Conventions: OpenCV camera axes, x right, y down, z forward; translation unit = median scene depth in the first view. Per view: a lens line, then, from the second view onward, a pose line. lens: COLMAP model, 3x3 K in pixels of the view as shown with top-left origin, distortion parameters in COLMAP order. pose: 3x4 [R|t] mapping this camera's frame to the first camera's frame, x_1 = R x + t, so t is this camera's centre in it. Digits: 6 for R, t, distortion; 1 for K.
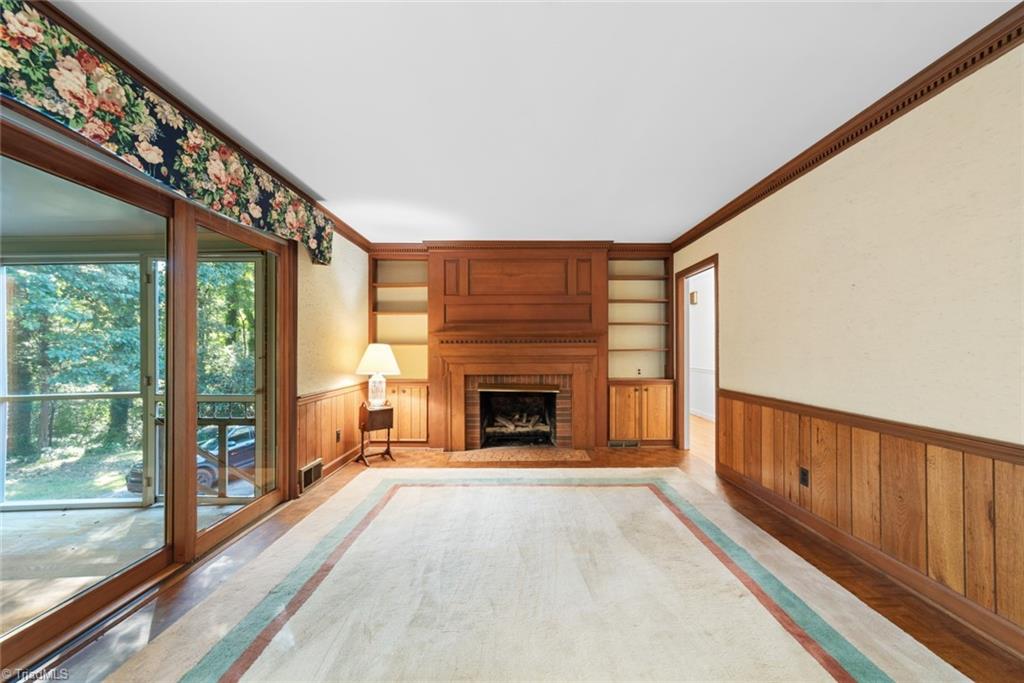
lens RADIAL K [[393.4, 0, 524.3], [0, 393.4, 349.8], [0, 0, 1]] dist [0.003106, 0.003501]
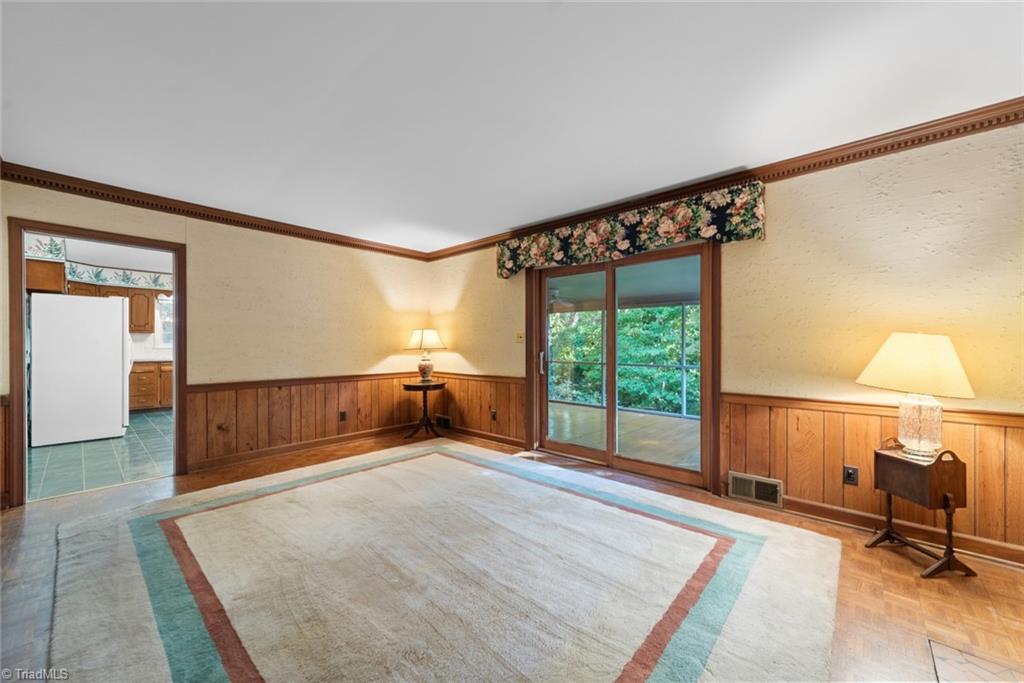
lens RADIAL K [[393.4, 0, 544.1], [0, 393.4, 350.2], [0, 0, 1]] dist [0.003106, 0.003501]
pose [[-0.648520, -0.000362, -0.761197, 0.368298], [-0.007751, 0.999951, 0.006128, 0.012057], [0.761158, 0.009874, -0.648491, 1.086133]]
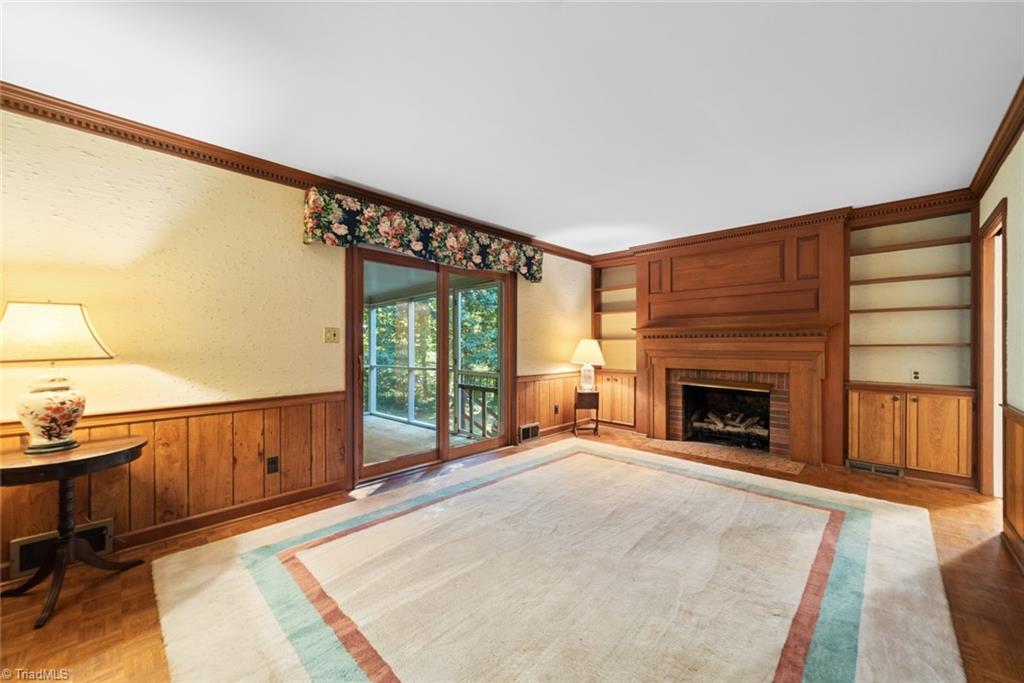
lens RADIAL K [[393.4, 0, 524.0], [0, 393.4, 345.7], [0, 0, 1]] dist [0.003106, 0.003501]
pose [[0.724248, 0.005843, -0.689515, 0.375260], [-0.002073, 0.999978, 0.006296, -0.002265], [0.689537, -0.003131, 0.724244, -0.031998]]
